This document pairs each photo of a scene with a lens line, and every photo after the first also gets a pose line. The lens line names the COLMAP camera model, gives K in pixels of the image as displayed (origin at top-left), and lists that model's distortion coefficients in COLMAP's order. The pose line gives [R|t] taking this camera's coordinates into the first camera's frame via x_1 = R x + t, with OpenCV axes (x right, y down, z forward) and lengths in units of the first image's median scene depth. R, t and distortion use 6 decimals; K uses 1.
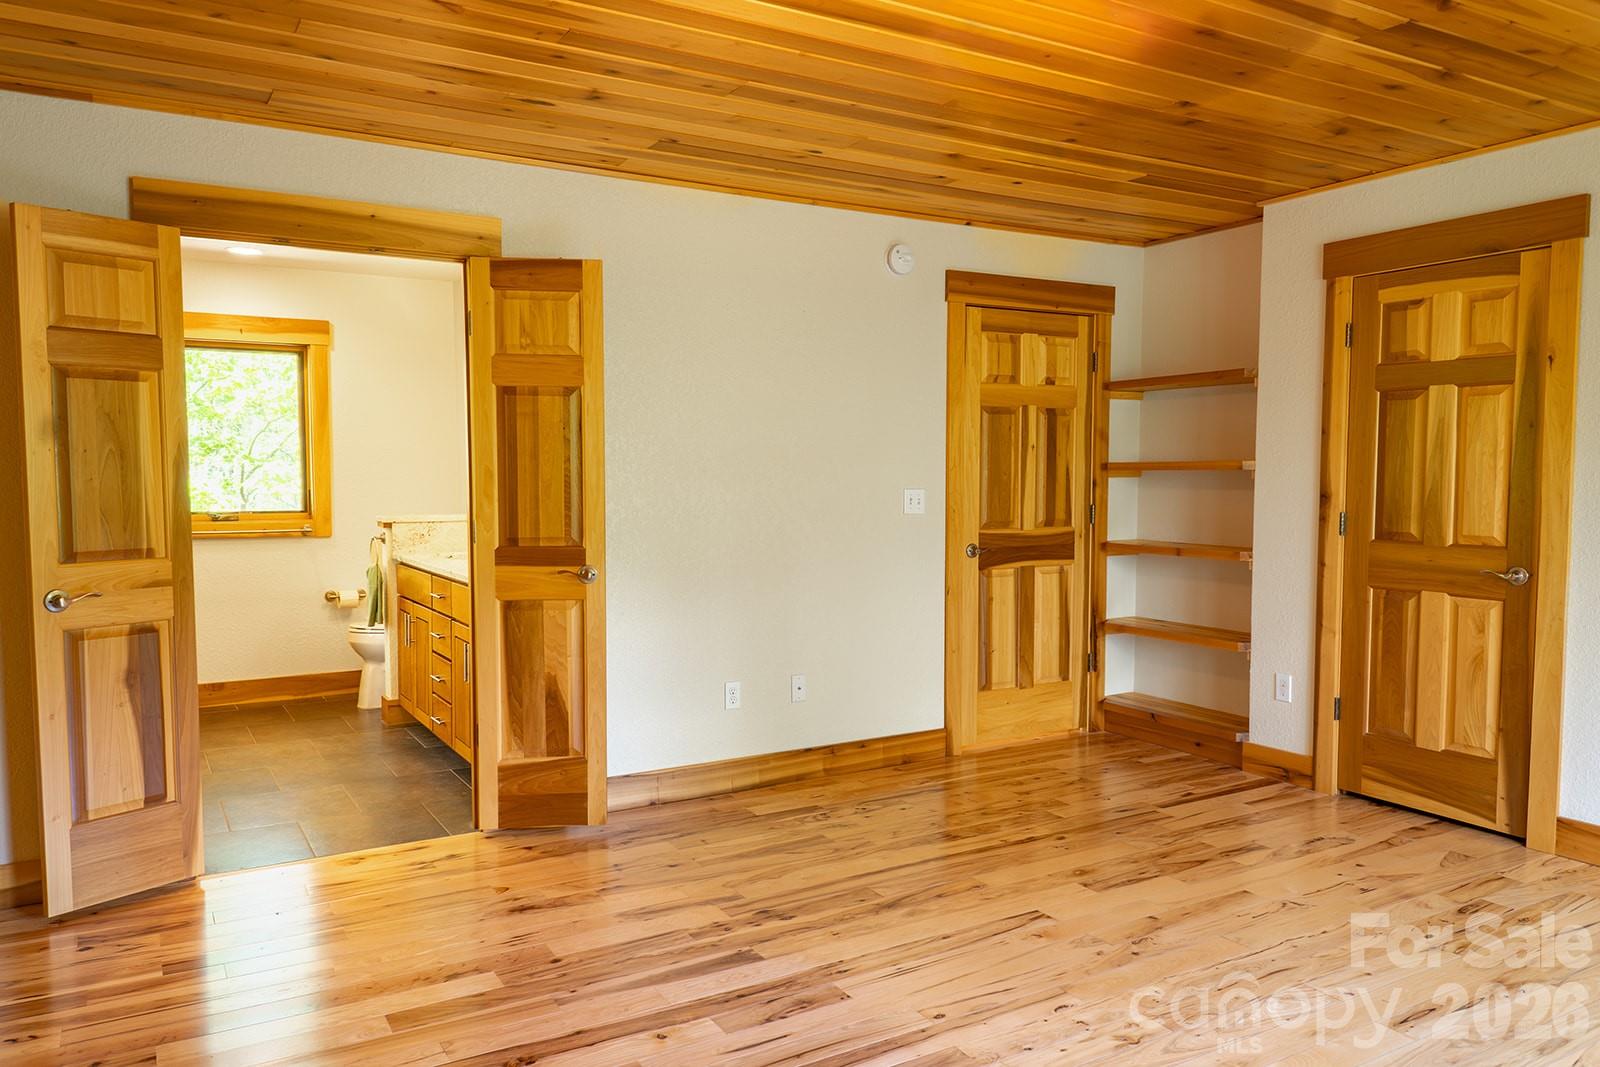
lens RADIAL K [[1189.6, 0, 800.0], [0, 1189.6, 533.5], [0, 0, 1]] dist [0.001970, 0.004464]
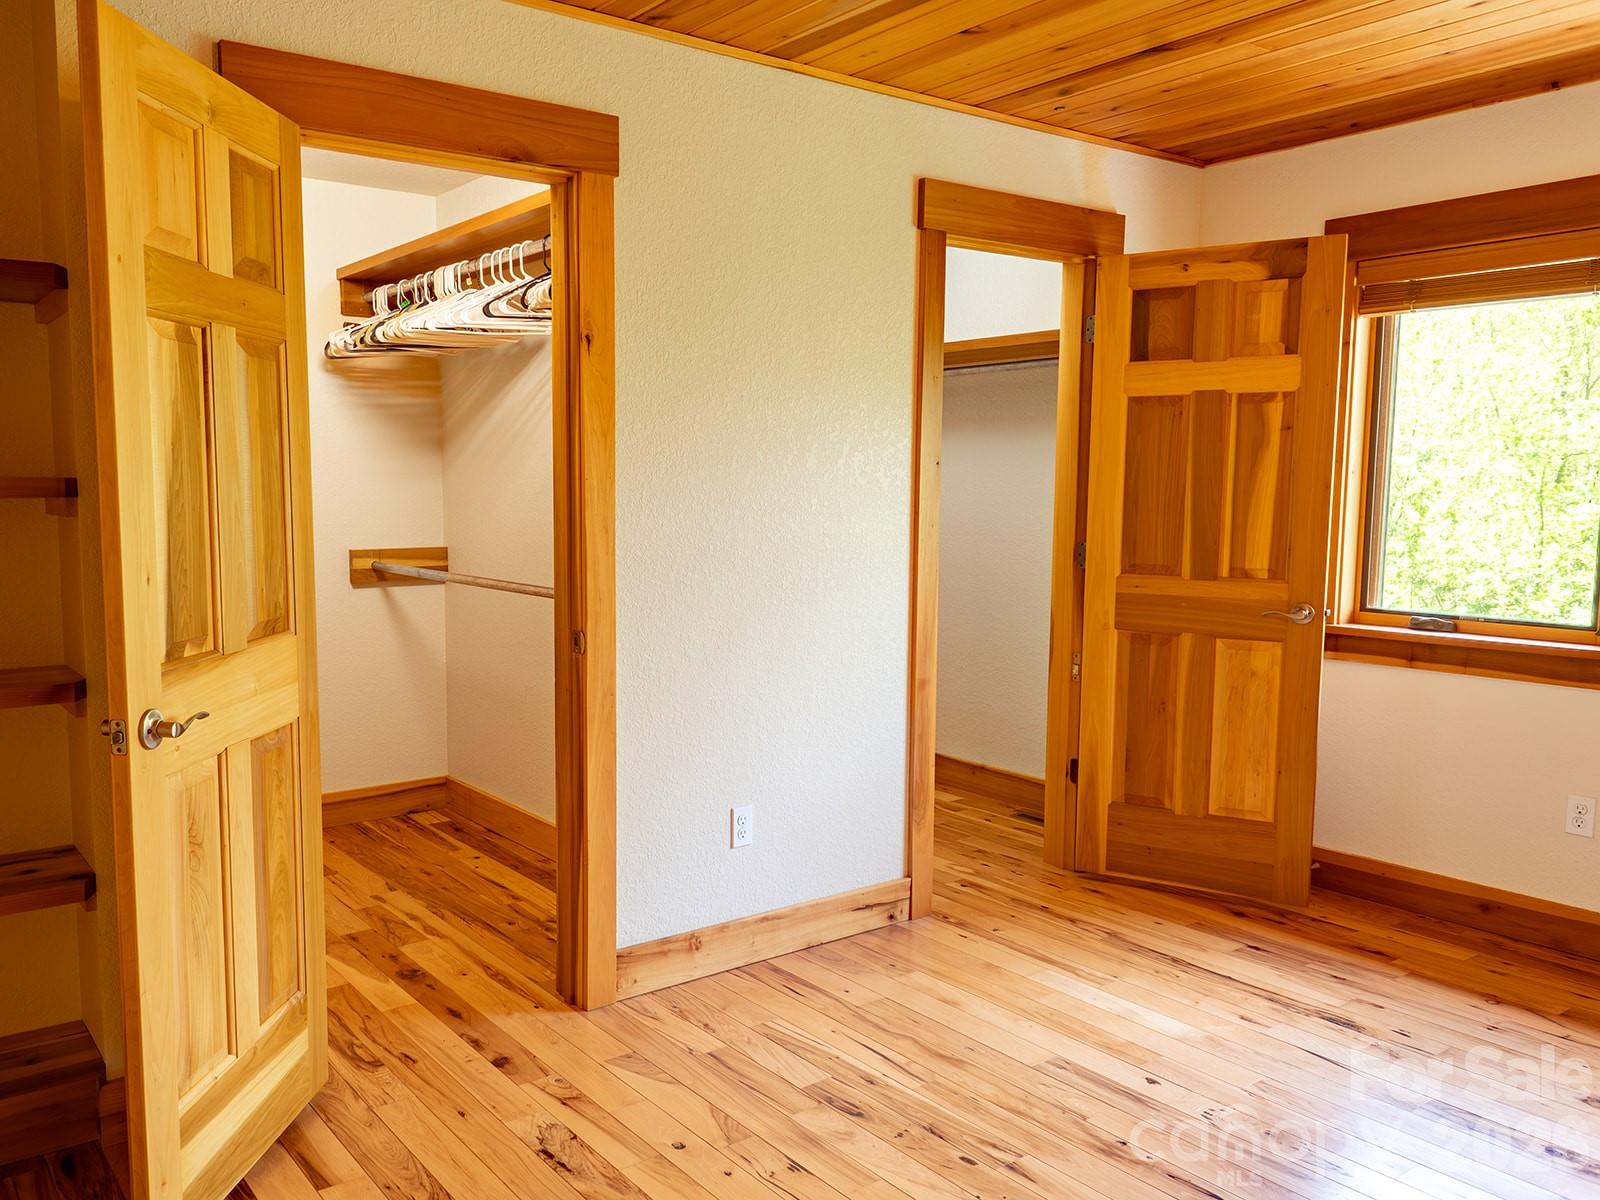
lens RADIAL K [[1219.4, 0, 666.8], [0, 1219.4, 603.2], [0, 0, 1]] dist [0.002957, -0.003085]
pose [[-0.094848, -0.101334, 0.990321, -0.109712], [0.056536, 0.992652, 0.106988, -0.059533], [-0.993885, 0.066136, -0.088422, 0.945941]]
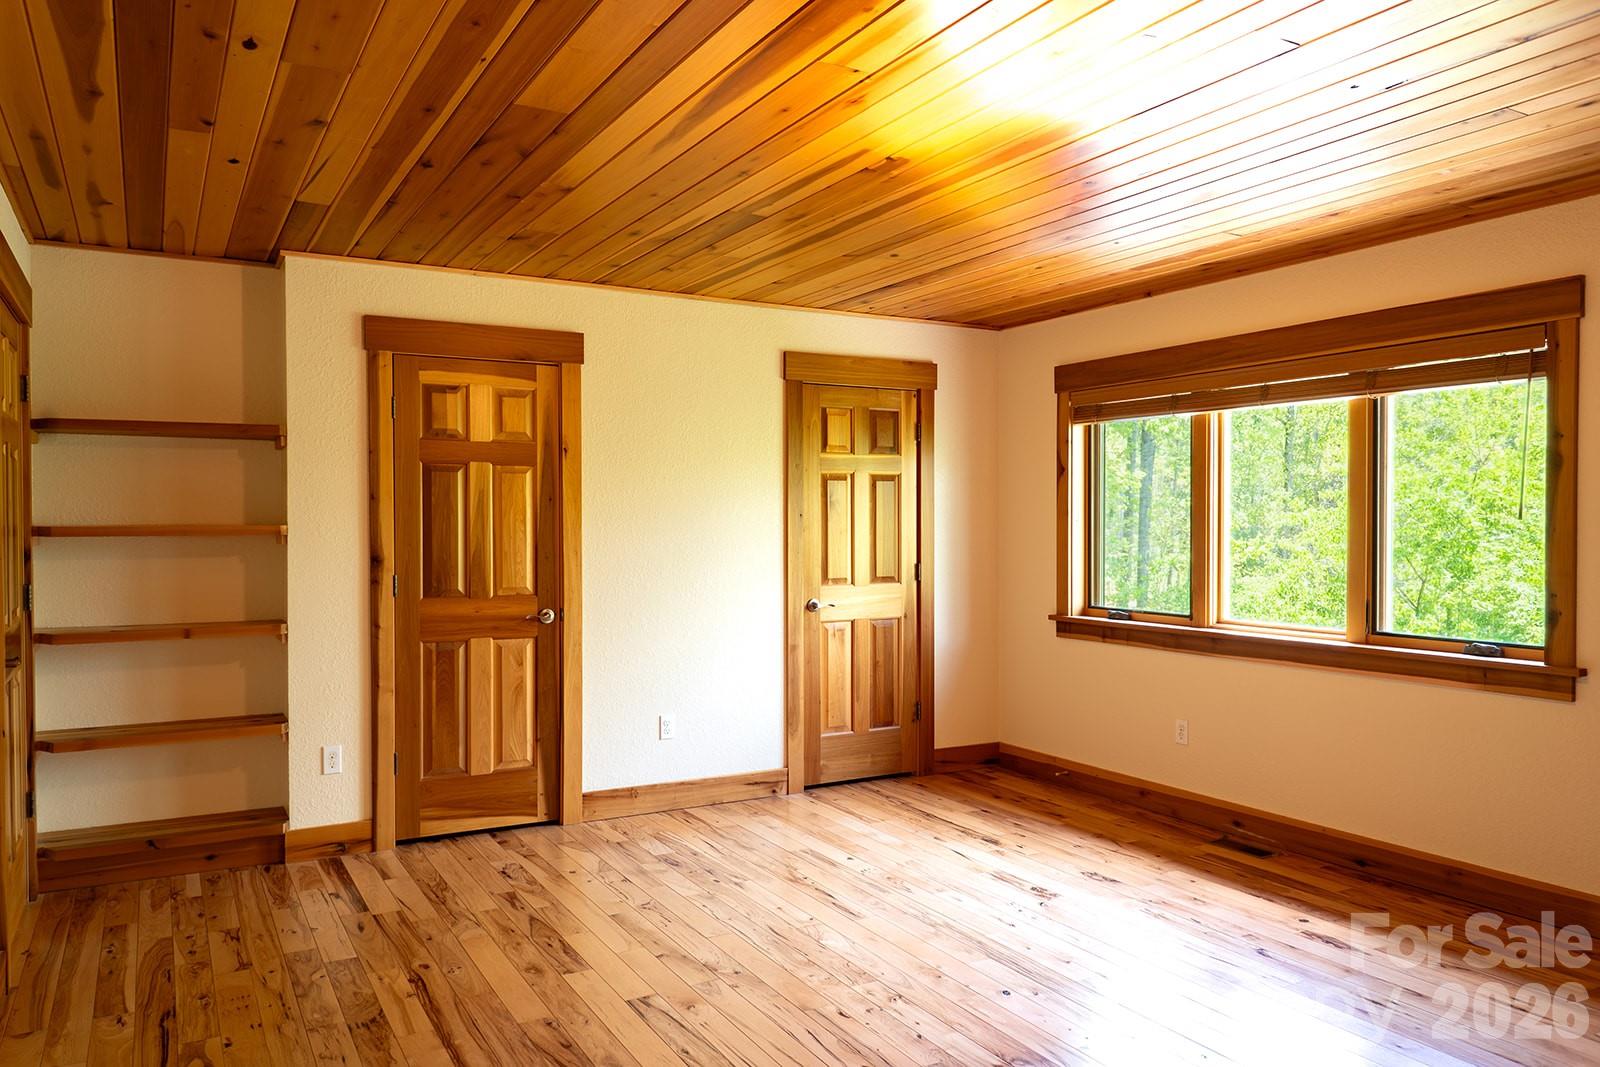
lens RADIAL K [[1108.2, 0, 800.0], [0, 1108.2, 533.5], [0, 0, 1]] dist [0.005738, -0.000507]
pose [[-0.000305, -0.008059, 0.999967, -0.558418], [0.056821, 0.998352, 0.008064, -0.044863], [-0.998384, 0.056822, 0.000153, 0.687328]]
